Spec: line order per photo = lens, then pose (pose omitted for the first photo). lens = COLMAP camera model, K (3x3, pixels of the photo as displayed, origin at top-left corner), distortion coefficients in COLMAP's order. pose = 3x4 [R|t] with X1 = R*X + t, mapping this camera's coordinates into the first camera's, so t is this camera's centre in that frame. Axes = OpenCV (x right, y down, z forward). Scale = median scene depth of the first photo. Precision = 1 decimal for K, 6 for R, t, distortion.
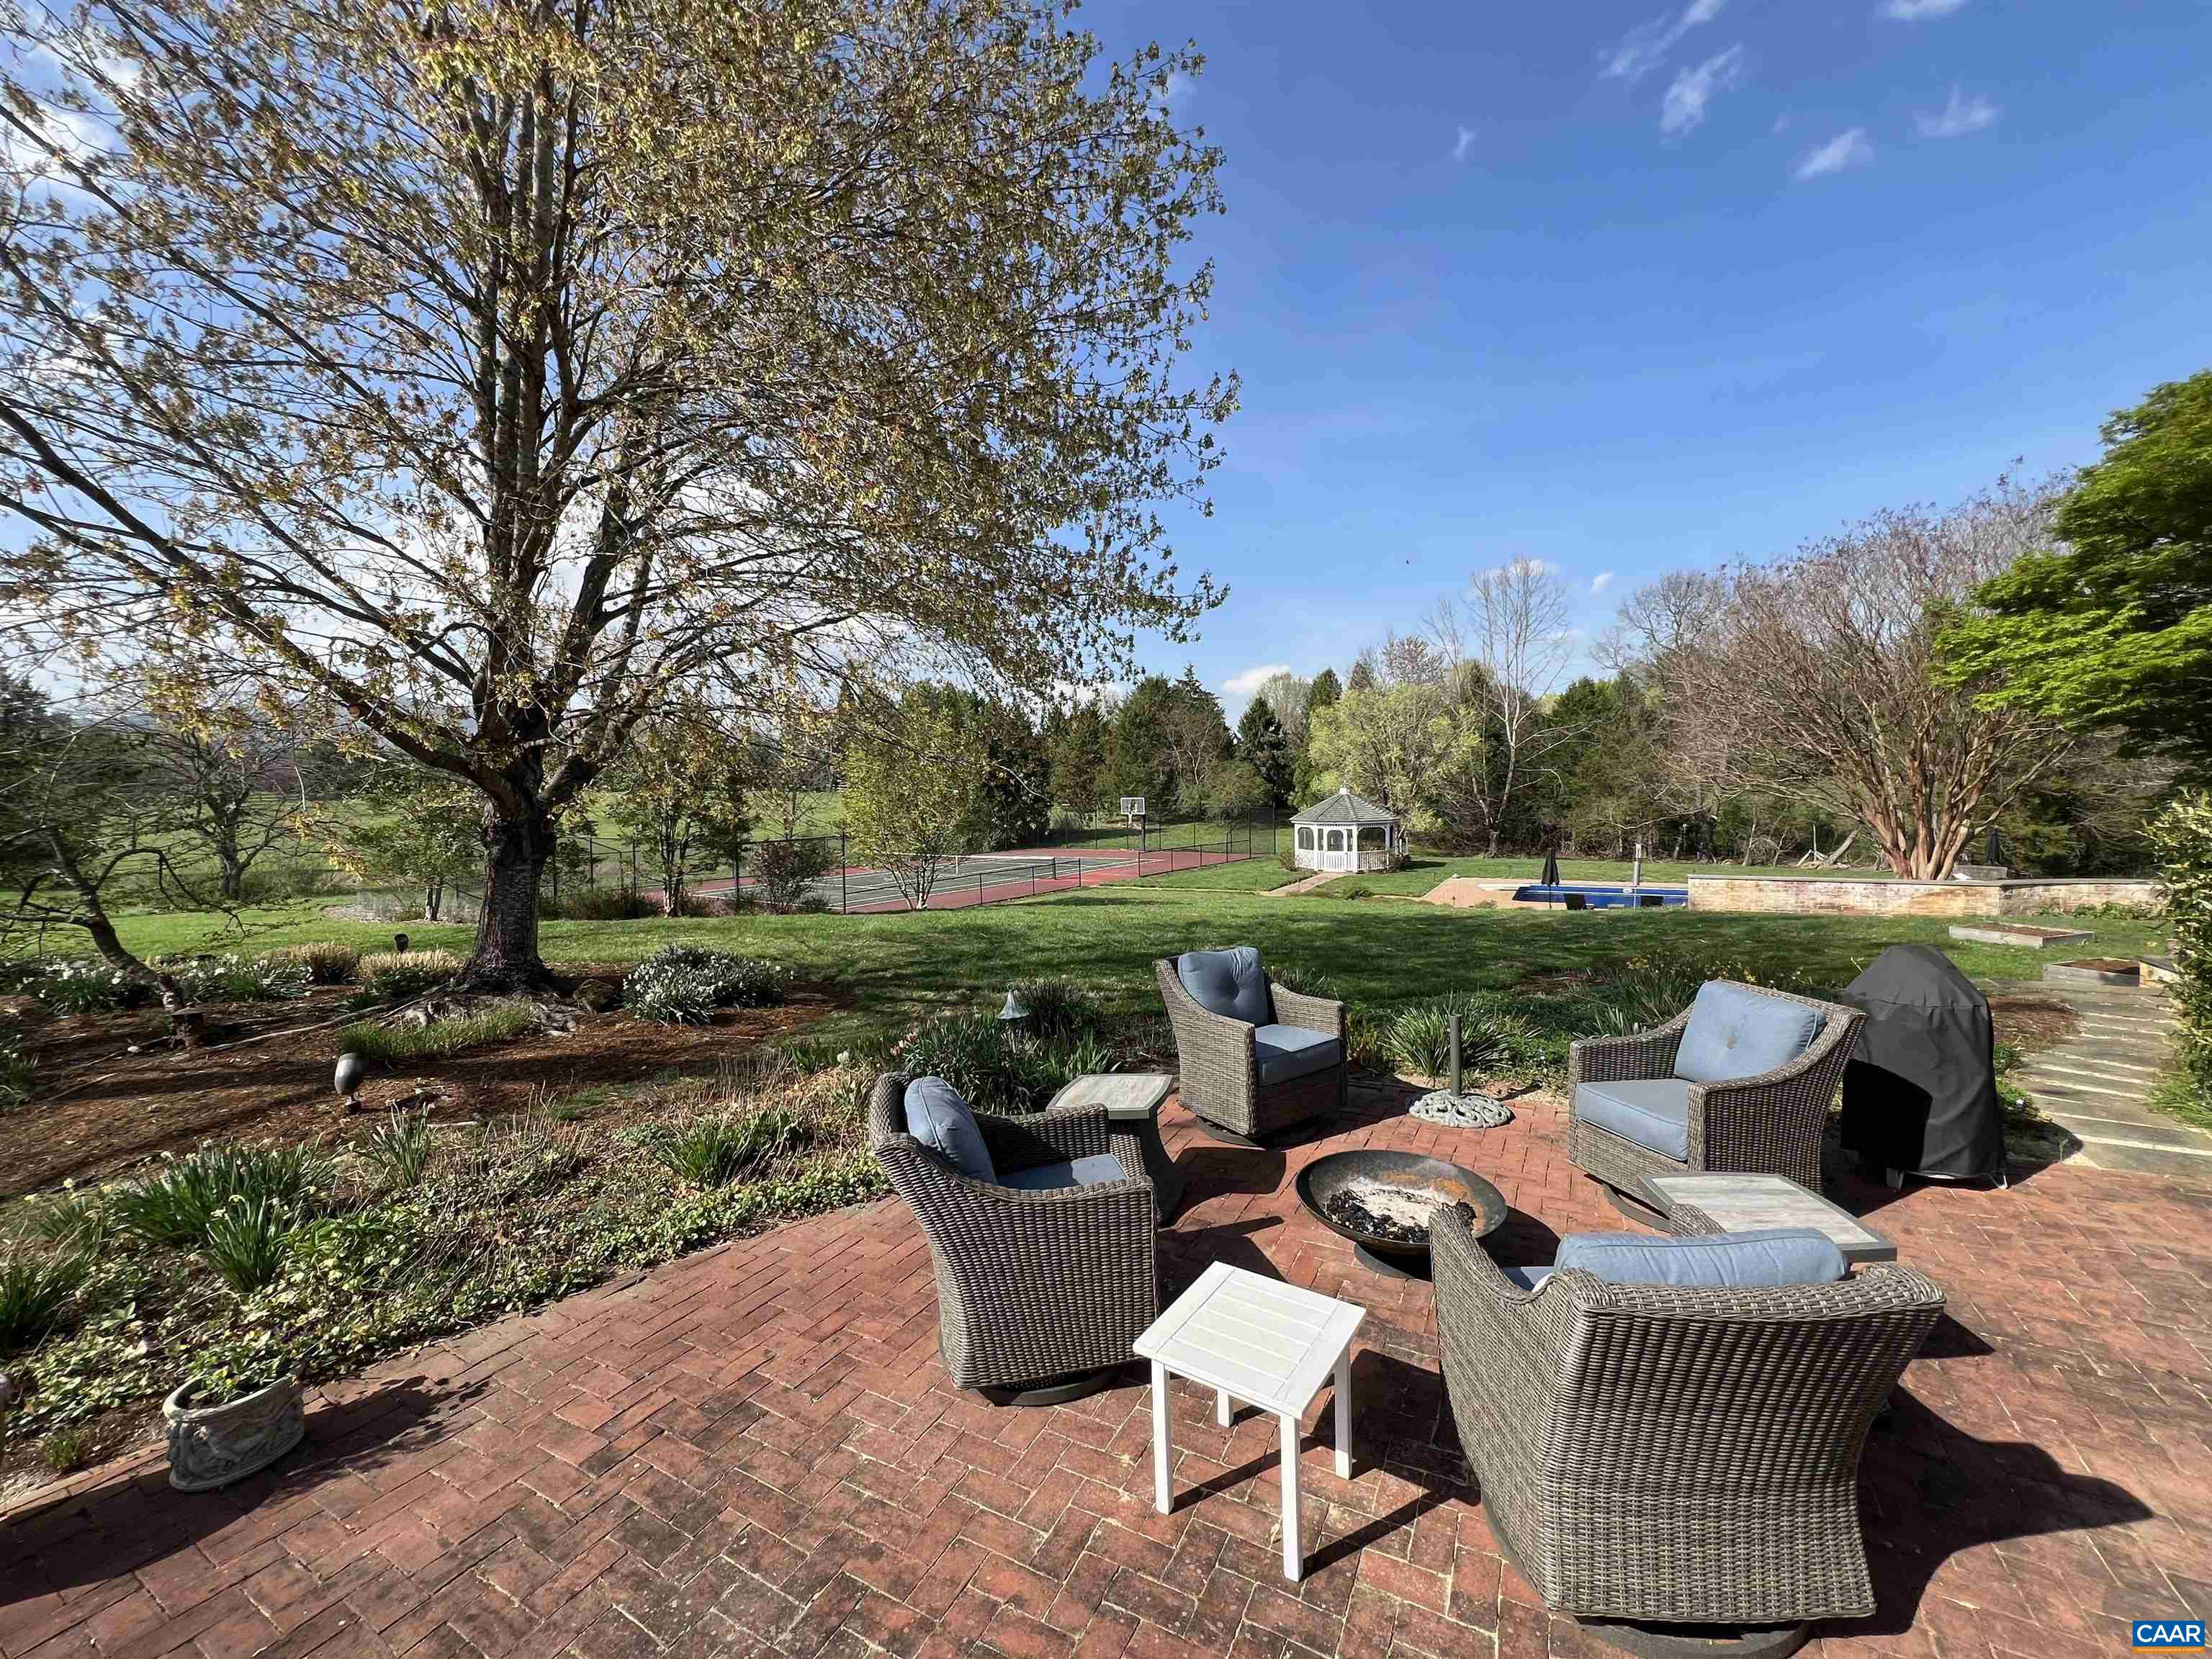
lens RADIAL K [[889.0, 0, 1101.8], [0, 889.0, 827.7], [0, 0, 1]] dist [0.000609, 0.000163]
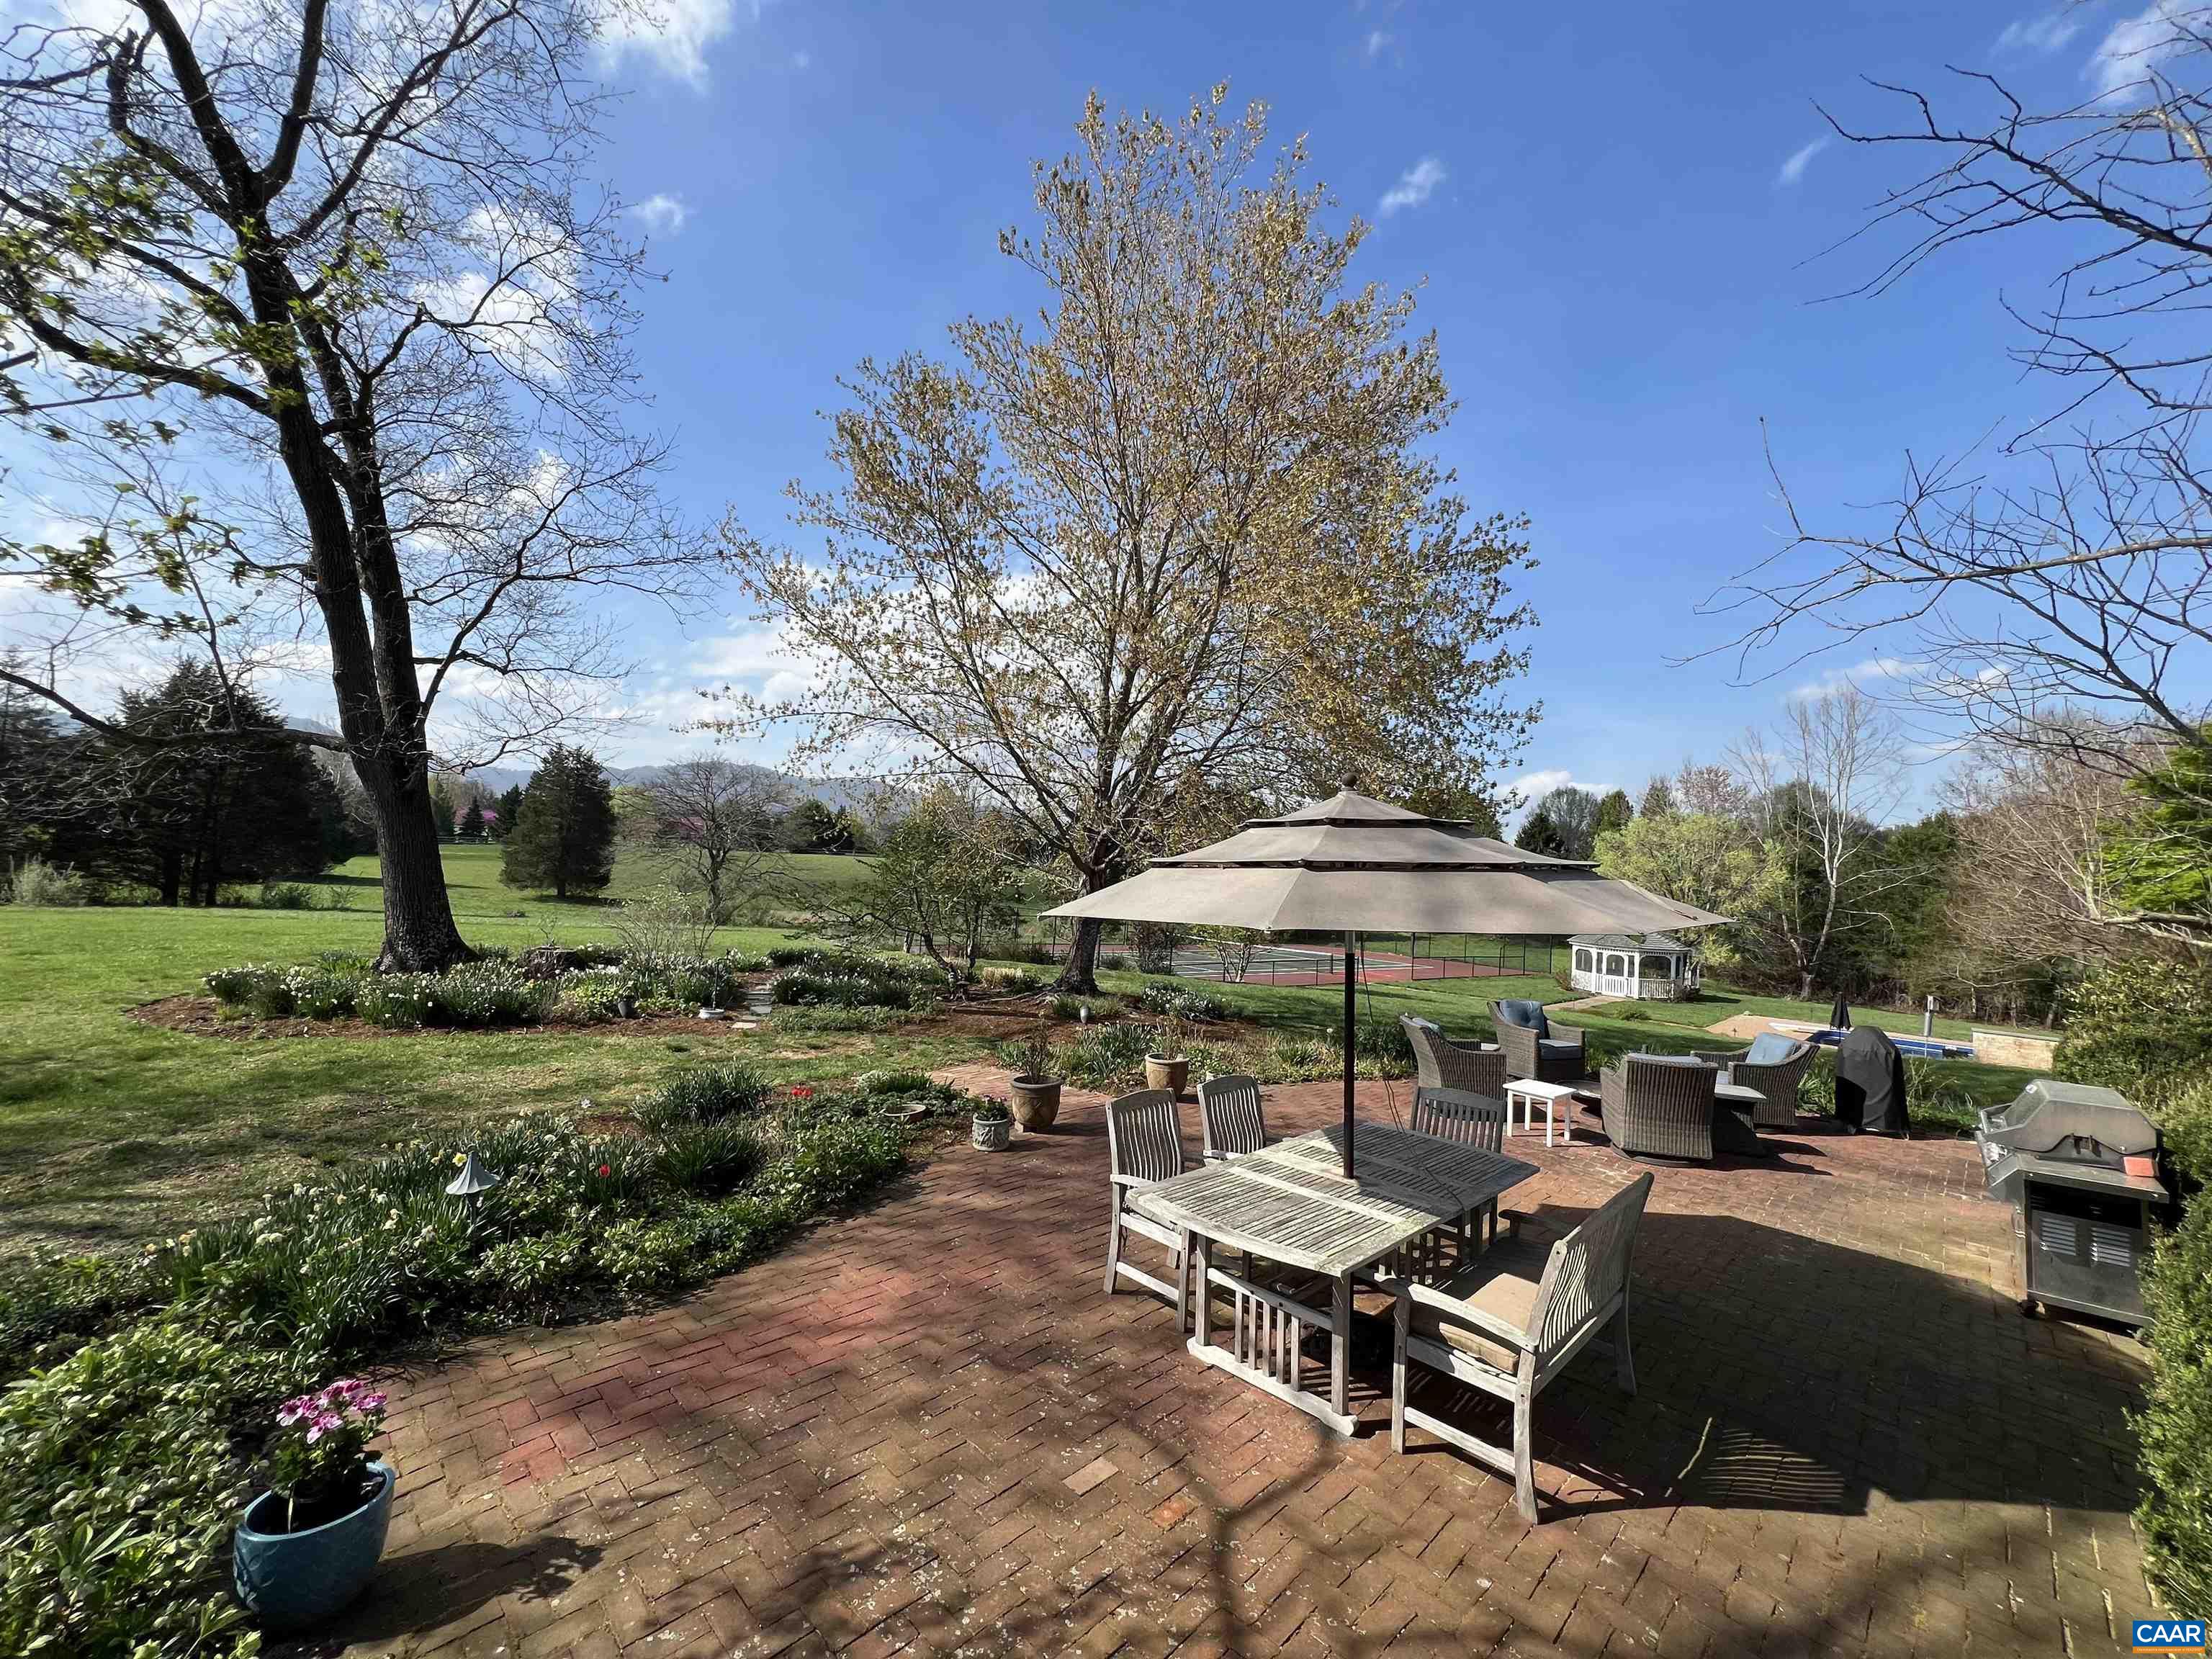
lens RADIAL K [[889.0, 0, 1116.9], [0, 889.0, 831.4], [0, 0, 1]] dist [0.000609, 0.000163]
pose [[0.962441, 0.062520, -0.264196, -0.025910], [-0.088292, 0.992304, -0.086820, 0.000956], [0.256735, 0.106885, 0.960553, -0.131015]]
